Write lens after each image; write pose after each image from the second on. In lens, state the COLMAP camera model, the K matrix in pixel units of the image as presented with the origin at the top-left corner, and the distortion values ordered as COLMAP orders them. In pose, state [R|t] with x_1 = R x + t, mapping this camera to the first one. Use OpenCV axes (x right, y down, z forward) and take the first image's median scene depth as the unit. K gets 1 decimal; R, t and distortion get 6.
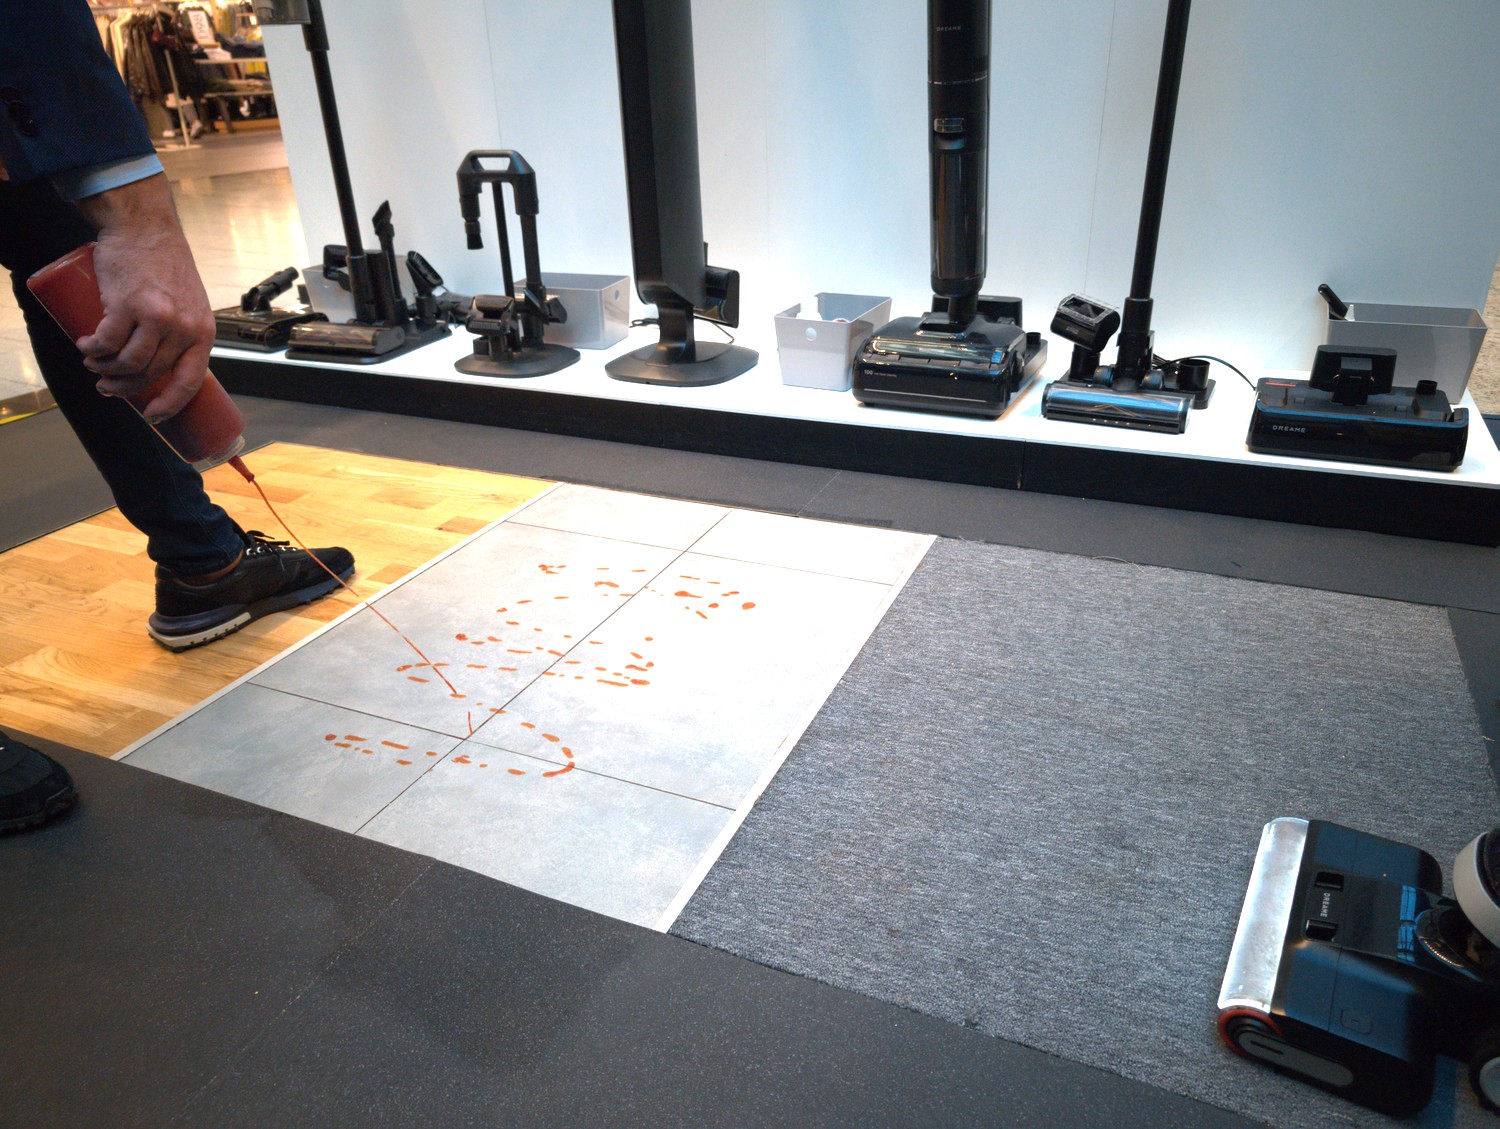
lens RADIAL K [[1091.0, 0, 743.9], [0, 1091.0, 573.3], [0, 0, 1]] dist [-0.002434, -0.015222]
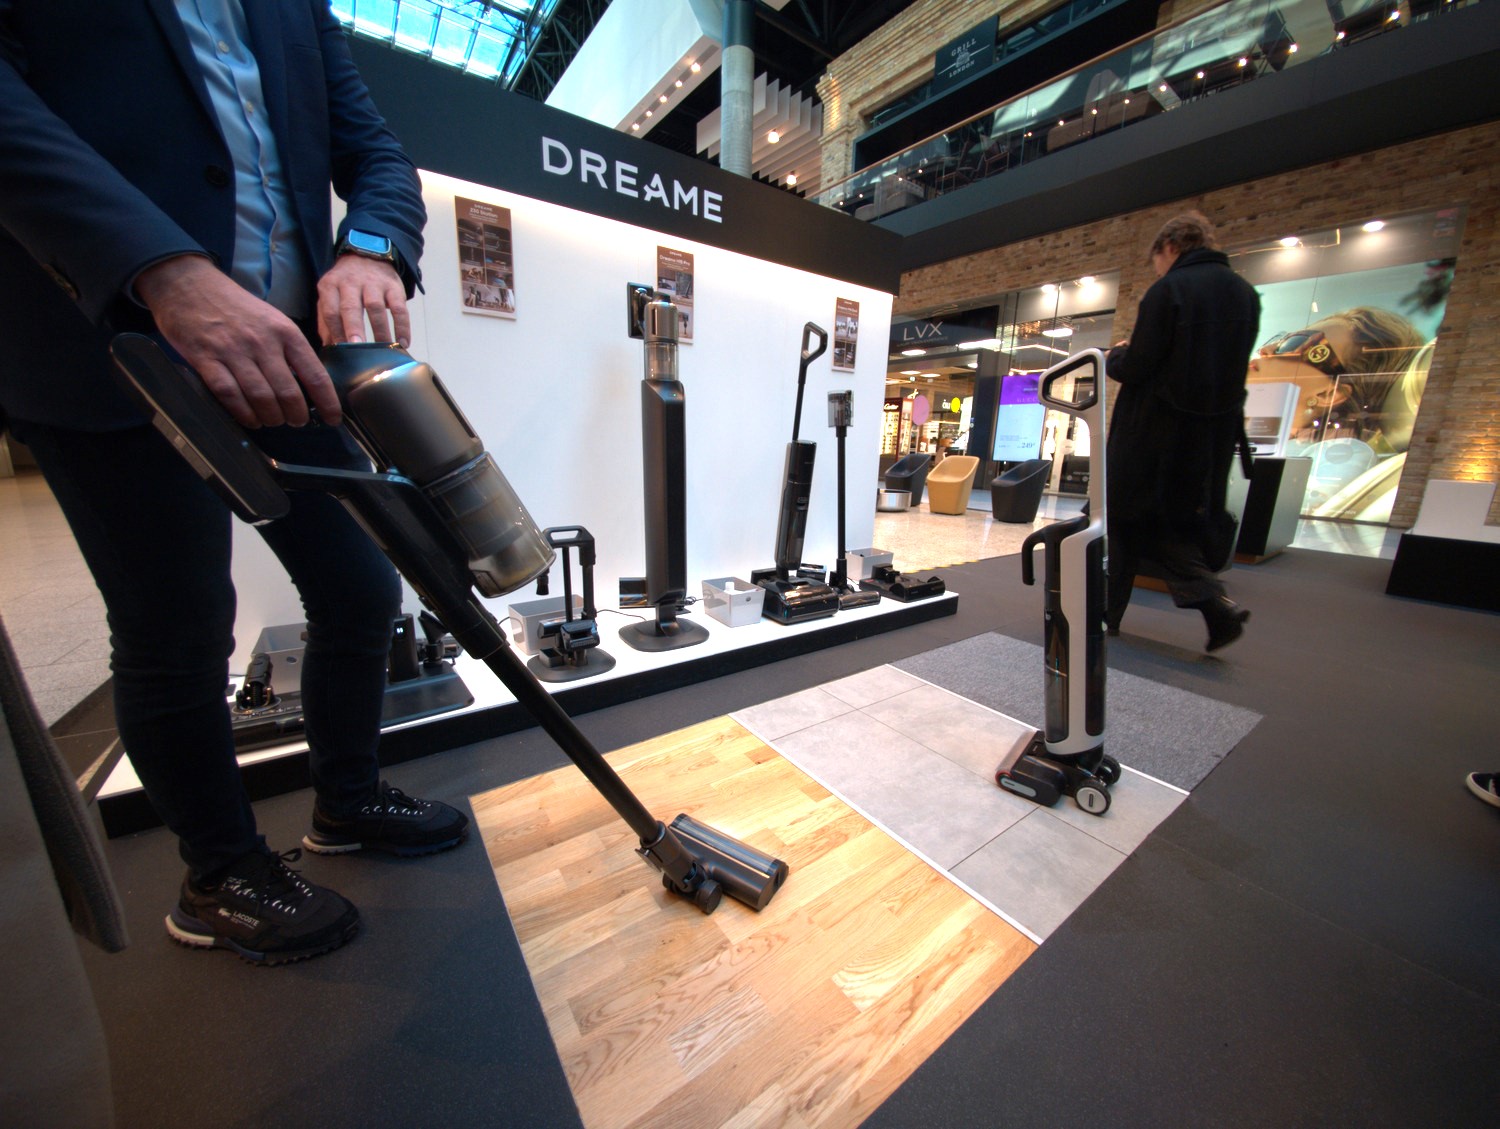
lens RADIAL K [[547.7, 0, 760.6], [0, 547.7, 564.3], [0, 0, 1]] dist [-0.007316, -0.000016]
pose [[0.493125, -0.143459, 0.858048, -0.924876], [0.336068, 0.941158, -0.035786, -0.284738], [-0.802425, 0.306009, 0.512320, 0.540802]]
